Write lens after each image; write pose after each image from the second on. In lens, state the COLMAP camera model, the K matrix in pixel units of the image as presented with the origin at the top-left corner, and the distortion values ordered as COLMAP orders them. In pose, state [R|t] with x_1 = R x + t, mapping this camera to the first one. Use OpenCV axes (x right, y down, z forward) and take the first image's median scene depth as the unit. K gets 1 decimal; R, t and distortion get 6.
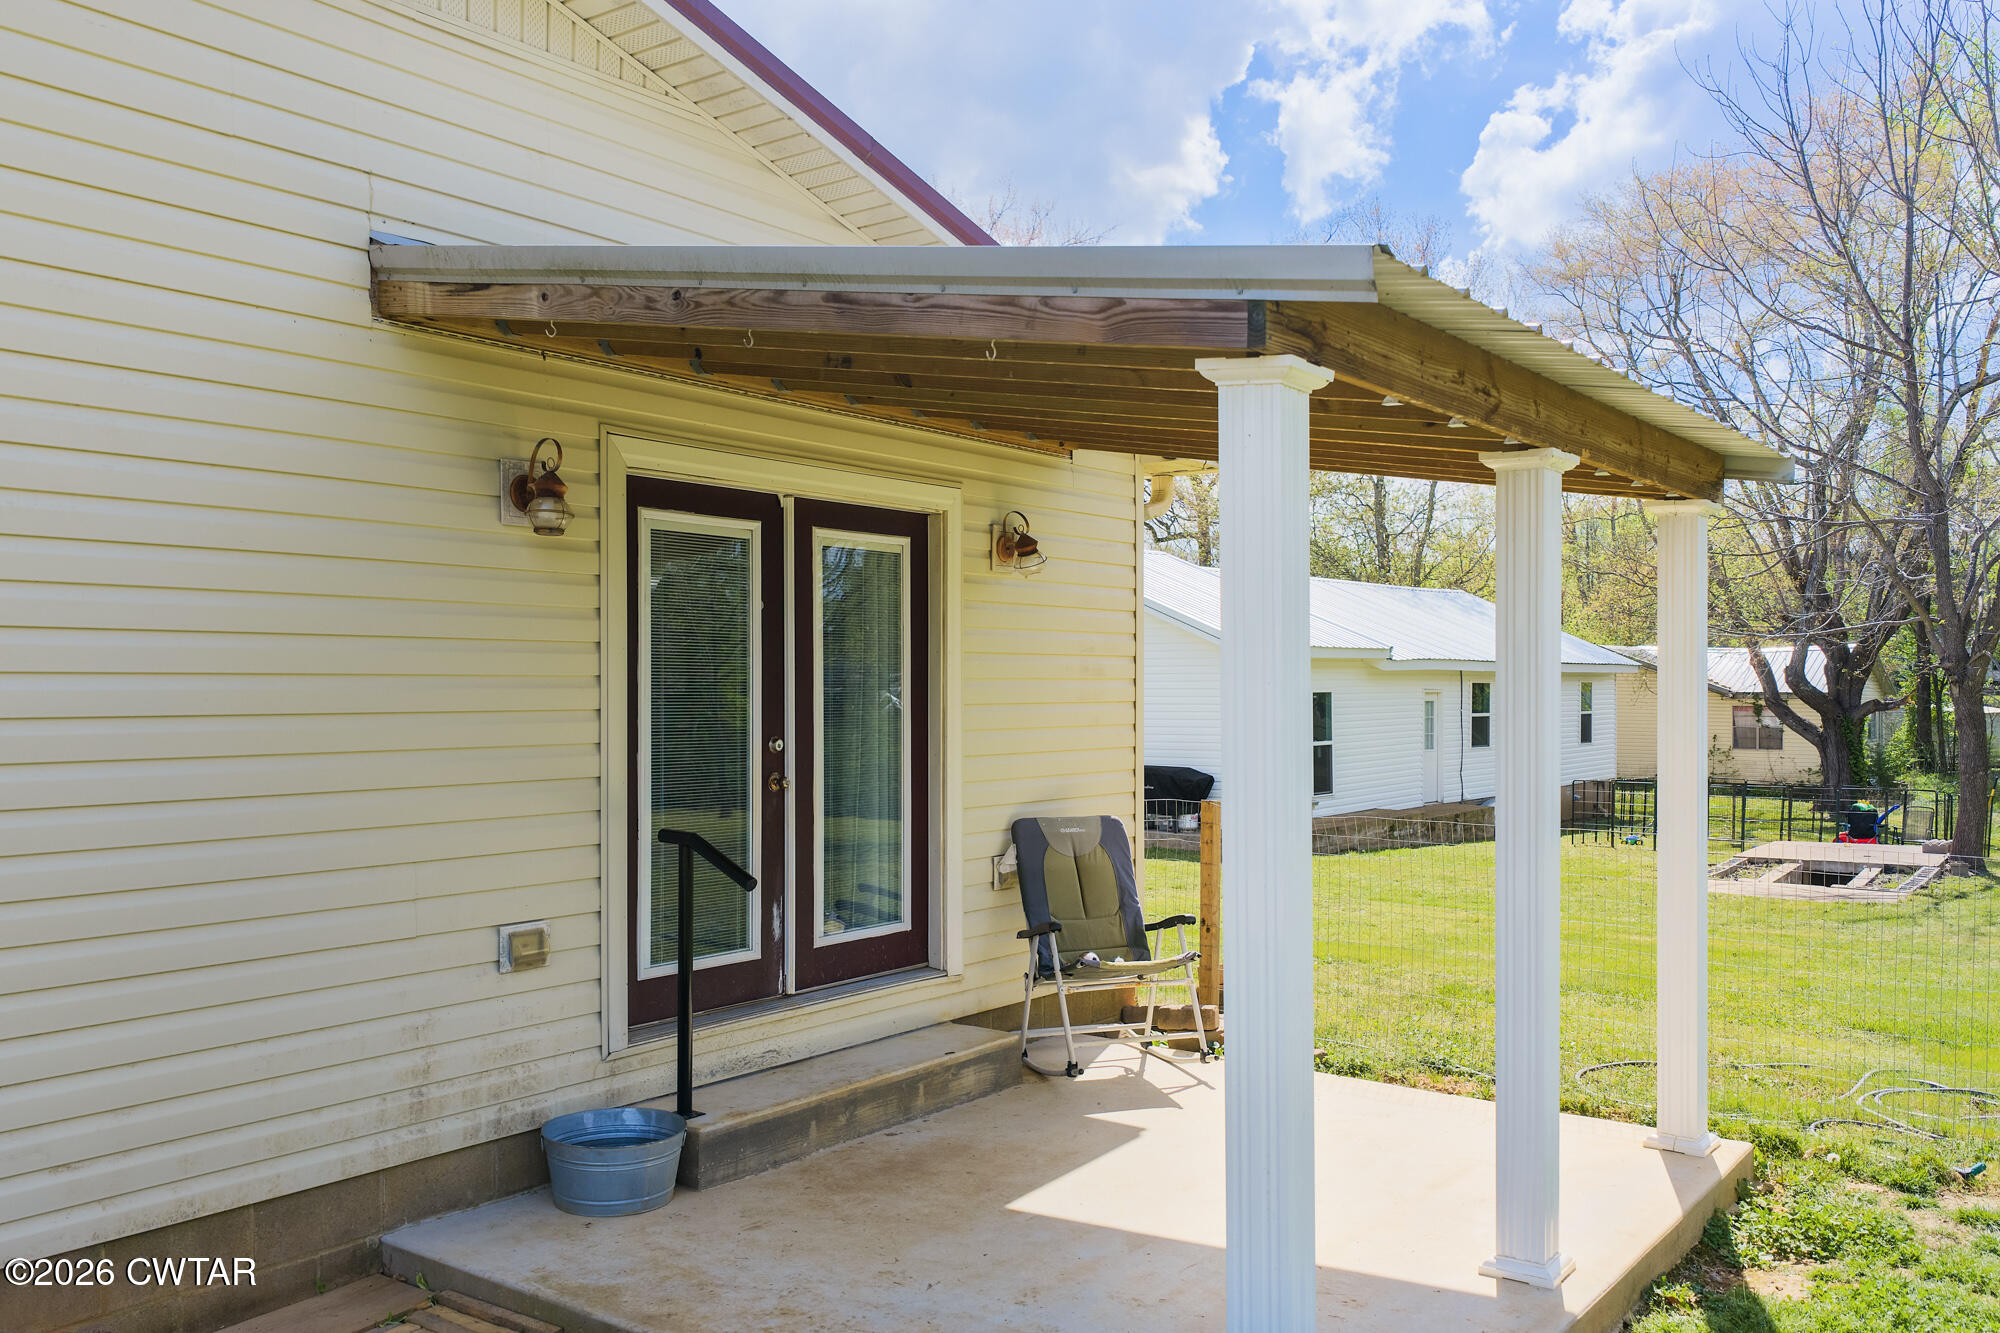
lens RADIAL K [[1668.6, 0, 999.5], [0, 1668.6, 694.9], [0, 0, 1]] dist [0.005685, 0.002437]
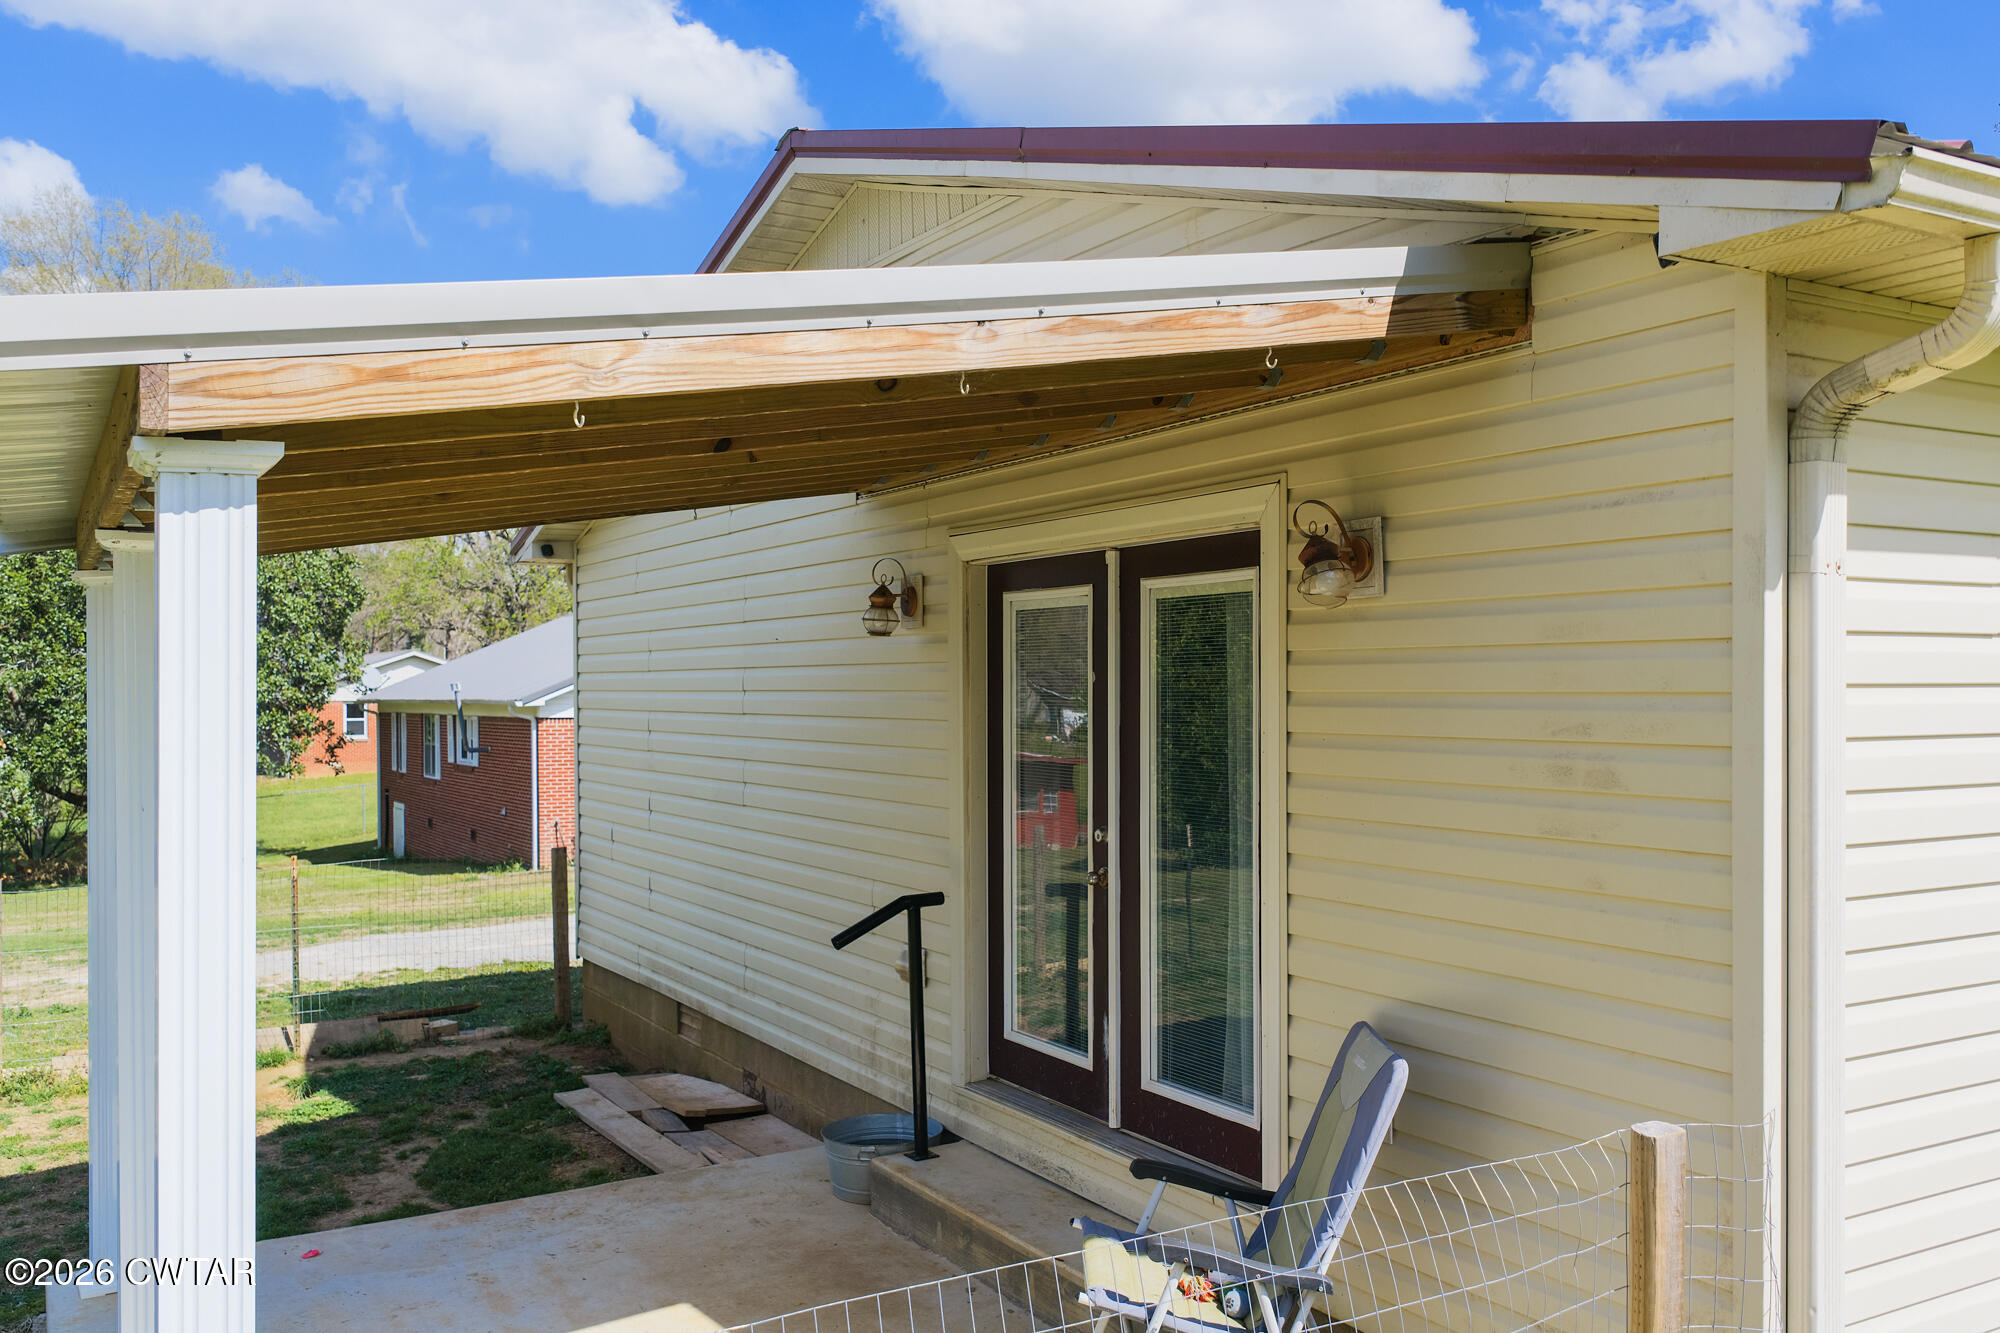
lens RADIAL K [[1668.6, 0, 999.5], [0, 1668.6, 694.9], [0, 0, 1]] dist [0.005685, 0.002437]
pose [[-0.400122, 0.004516, -0.916451, 0.765303], [-0.002640, 0.999978, 0.006081, -0.054309], [0.916458, 0.004853, -0.400101, 1.439581]]
